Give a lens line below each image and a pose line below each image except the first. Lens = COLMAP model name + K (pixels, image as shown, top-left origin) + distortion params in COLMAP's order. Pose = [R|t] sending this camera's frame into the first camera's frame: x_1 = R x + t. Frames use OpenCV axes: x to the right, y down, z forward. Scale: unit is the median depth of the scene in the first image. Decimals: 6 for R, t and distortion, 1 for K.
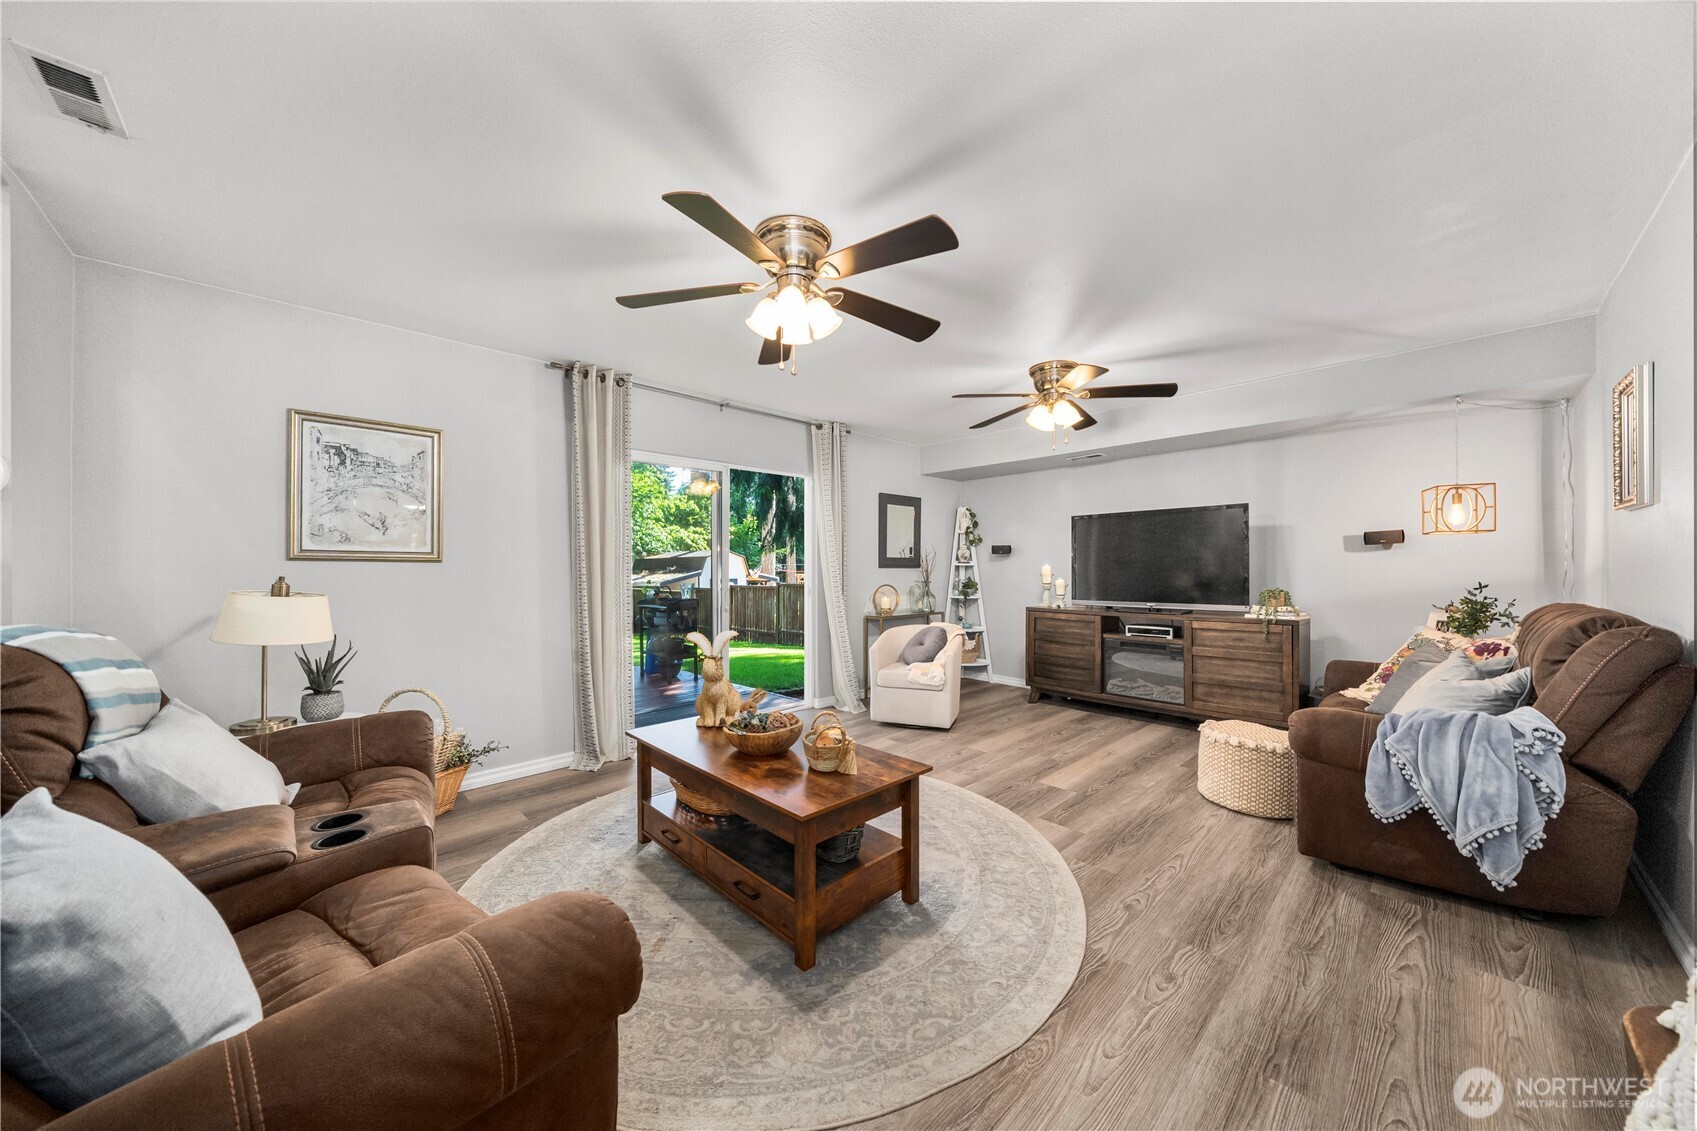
lens RADIAL K [[584.2, 0, 848.5], [0, 584.2, 565.5], [0, 0, 1]] dist [0.009500, -0.000009]
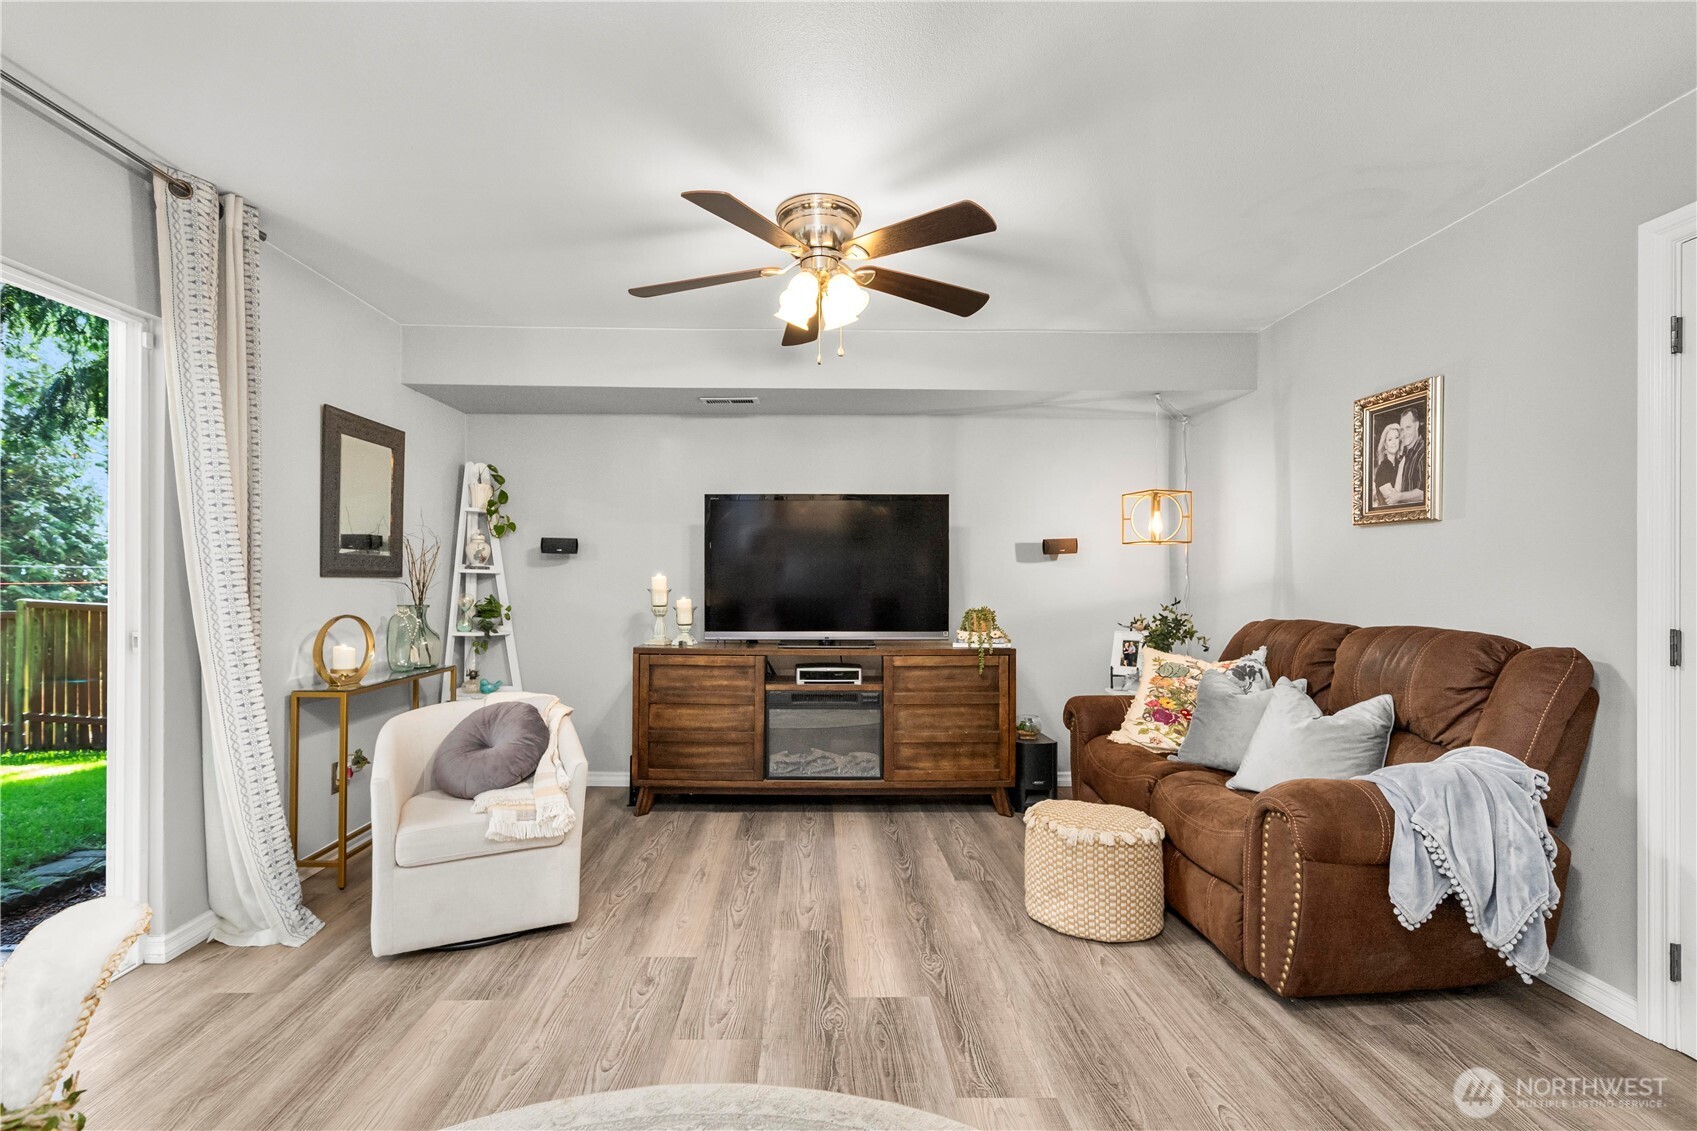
lens RADIAL K [[777.9, 0, 828.9], [0, 777.9, 577.3], [0, 0, 1]] dist [0.003846, 0.000624]
pose [[0.682795, 0.006965, 0.730577, -0.134641], [-0.009247, 0.999957, -0.000891, 0.001608], [-0.730552, -0.006147, 0.682830, 0.388599]]
